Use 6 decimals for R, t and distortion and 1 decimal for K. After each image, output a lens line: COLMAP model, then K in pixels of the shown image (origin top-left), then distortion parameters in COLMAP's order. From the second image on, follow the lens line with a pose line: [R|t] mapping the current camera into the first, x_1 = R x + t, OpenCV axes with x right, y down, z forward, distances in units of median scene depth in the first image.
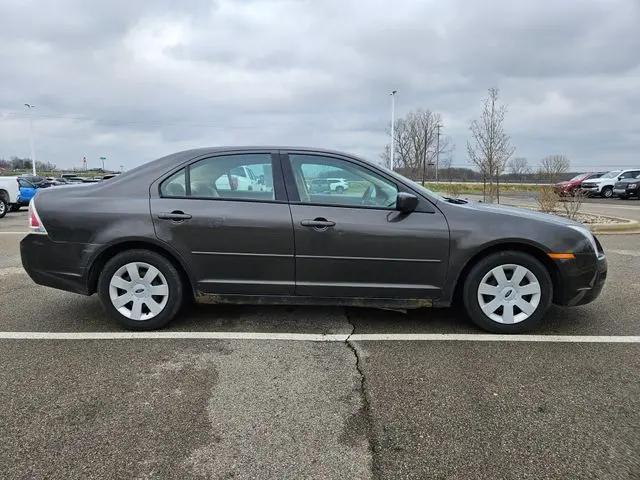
lens RADIAL K [[486.6, 0, 332.3], [0, 486.6, 221.3], [0, 0, 1]] dist [-0.000496, -0.005398]
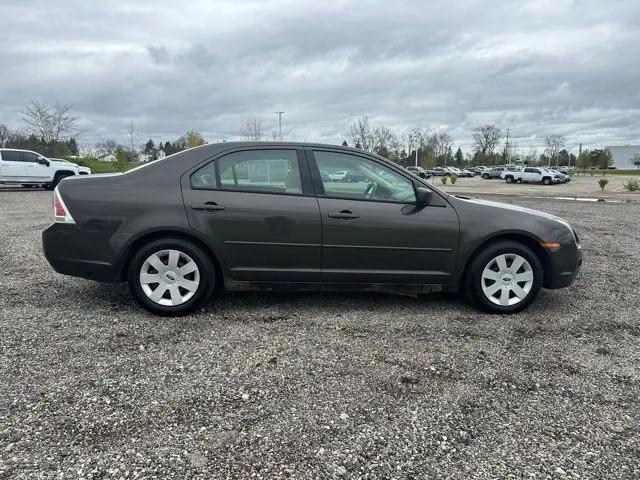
lens RADIAL K [[486.6, 0, 332.2], [0, 486.6, 216.2], [0, 0, 1]] dist [-0.000496, -0.005398]
pose [[0.991342, 0.009768, 0.130942, -0.191363], [-0.012516, 0.999718, 0.020175, -0.015134], [-0.130708, -0.021640, 0.991185, -0.067509]]
